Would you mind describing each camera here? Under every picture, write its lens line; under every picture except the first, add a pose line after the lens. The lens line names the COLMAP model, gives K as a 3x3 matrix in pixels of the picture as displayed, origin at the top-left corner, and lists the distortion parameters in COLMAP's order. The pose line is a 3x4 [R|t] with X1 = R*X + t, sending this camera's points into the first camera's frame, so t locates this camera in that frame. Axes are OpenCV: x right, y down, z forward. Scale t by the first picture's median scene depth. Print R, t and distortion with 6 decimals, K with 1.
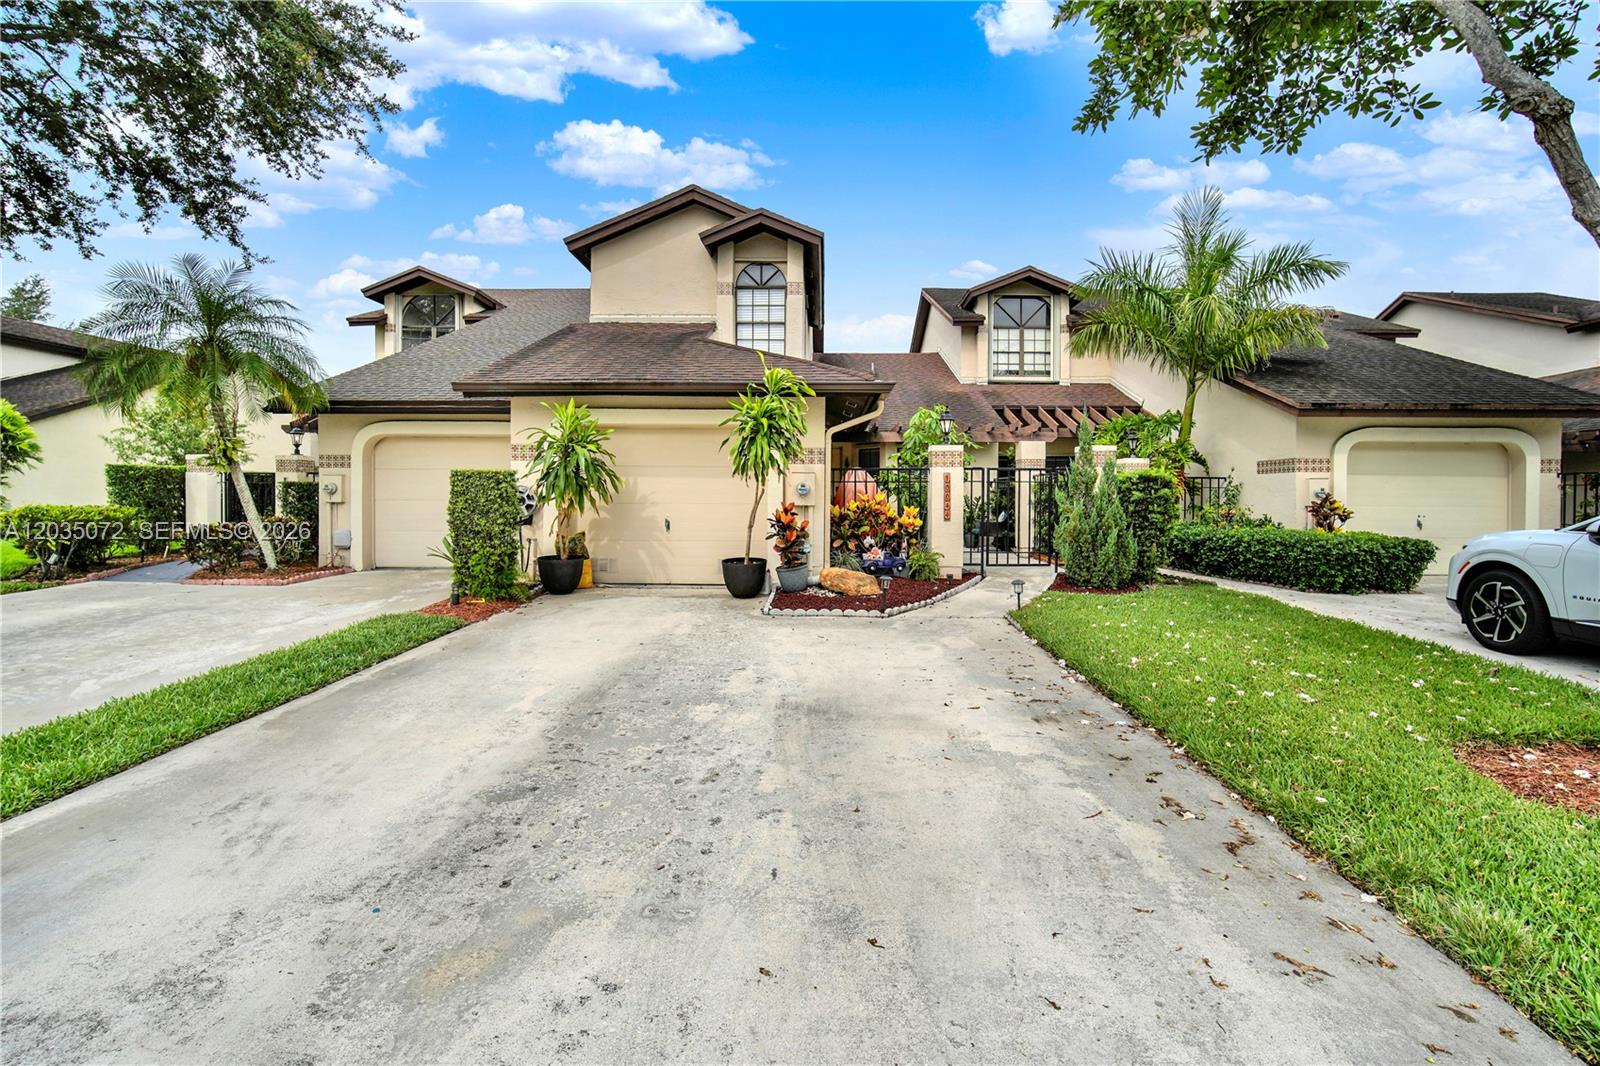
lens RADIAL K [[725.9, 0, 795.6], [0, 725.9, 503.9], [0, 0, 1]] dist [-0.011739, 0.001700]
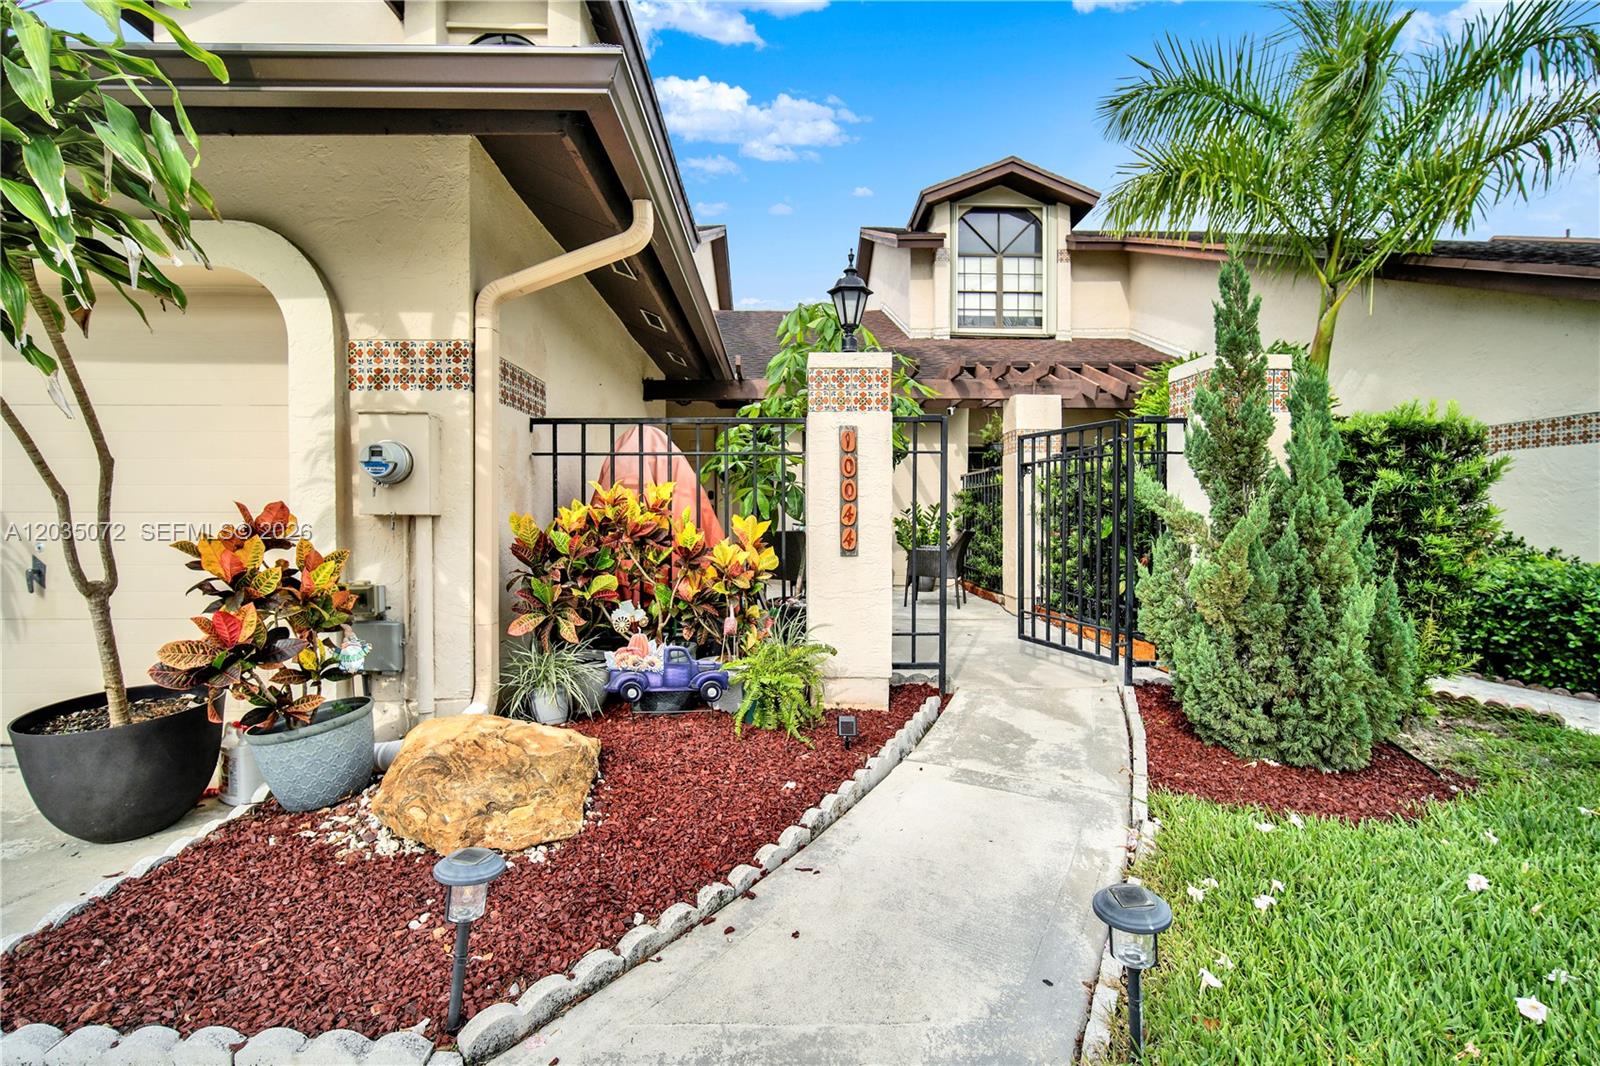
lens RADIAL K [[725.9, 0, 799.2], [0, 725.9, 513.0], [0, 0, 1]] dist [-0.011739, 0.001700]
pose [[0.998501, -0.003995, 0.054579, 0.162988], [0.004639, 0.999921, -0.011682, 0.005926], [-0.054528, 0.011918, 0.998441, 0.629629]]
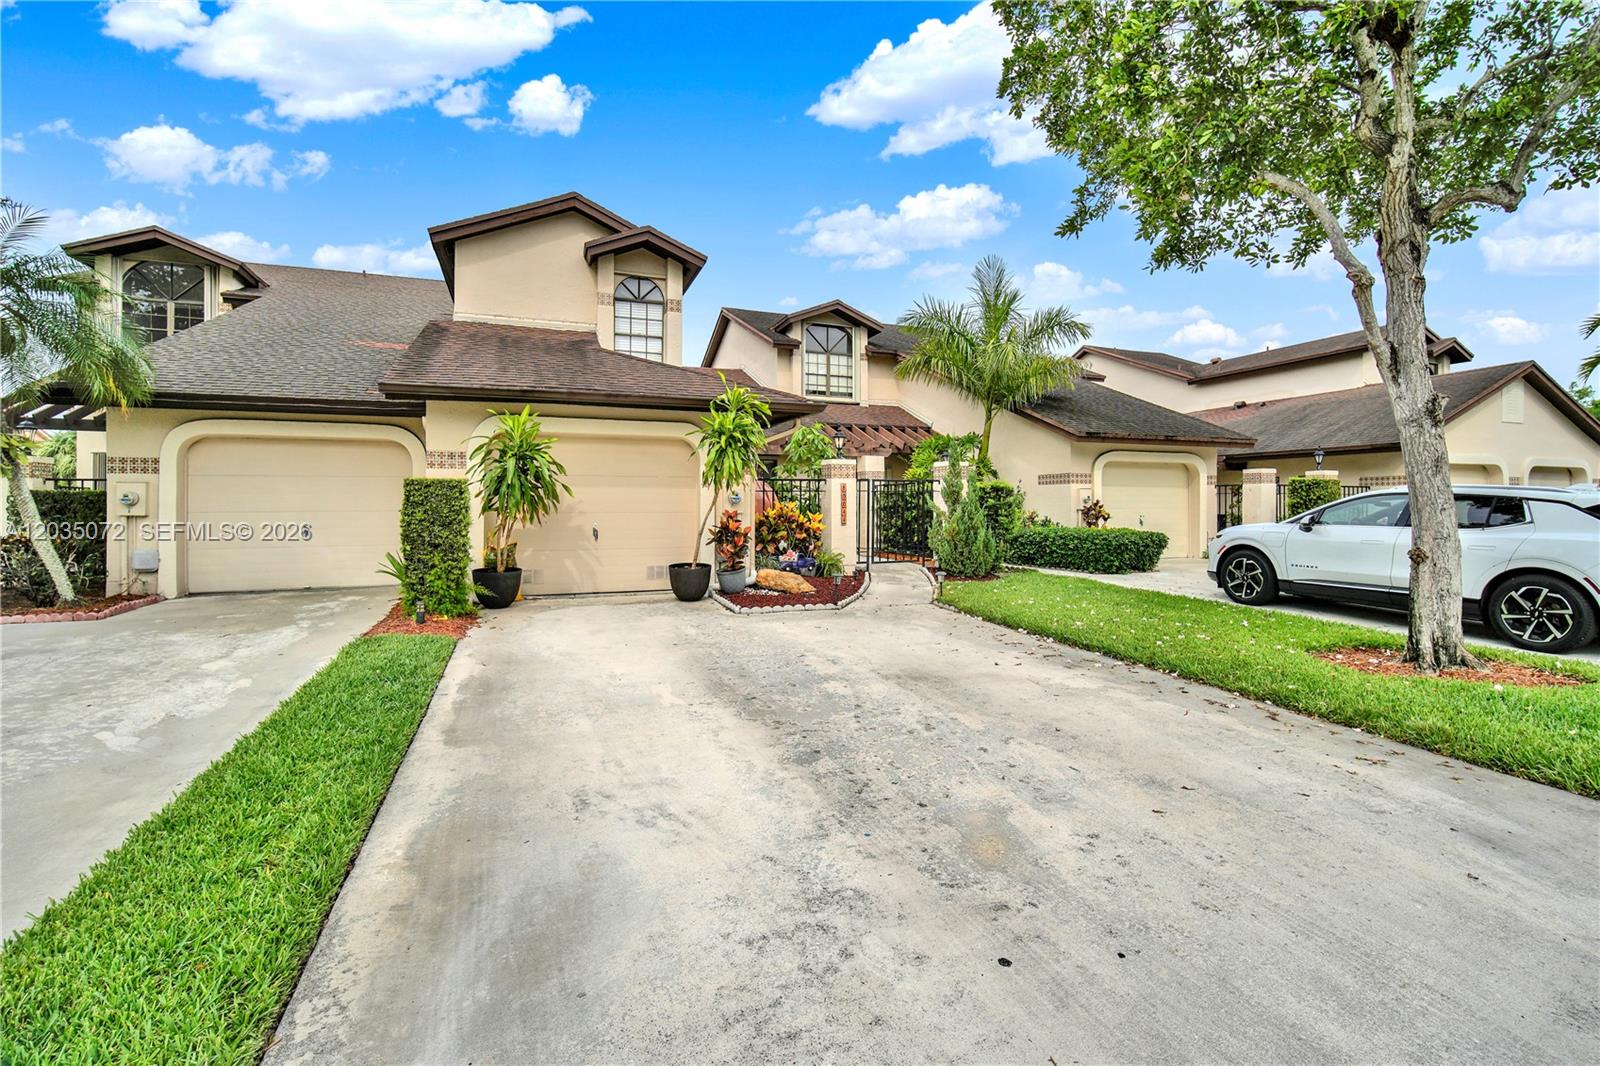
lens RADIAL K [[725.9, 0, 794.0], [0, 725.9, 497.2], [0, 0, 1]] dist [-0.011739, 0.001700]
pose [[0.927530, -0.002606, 0.373739, -0.291951], [0.010047, 0.999788, -0.017962, -0.000942], [-0.373613, 0.020416, 0.927360, -0.033965]]
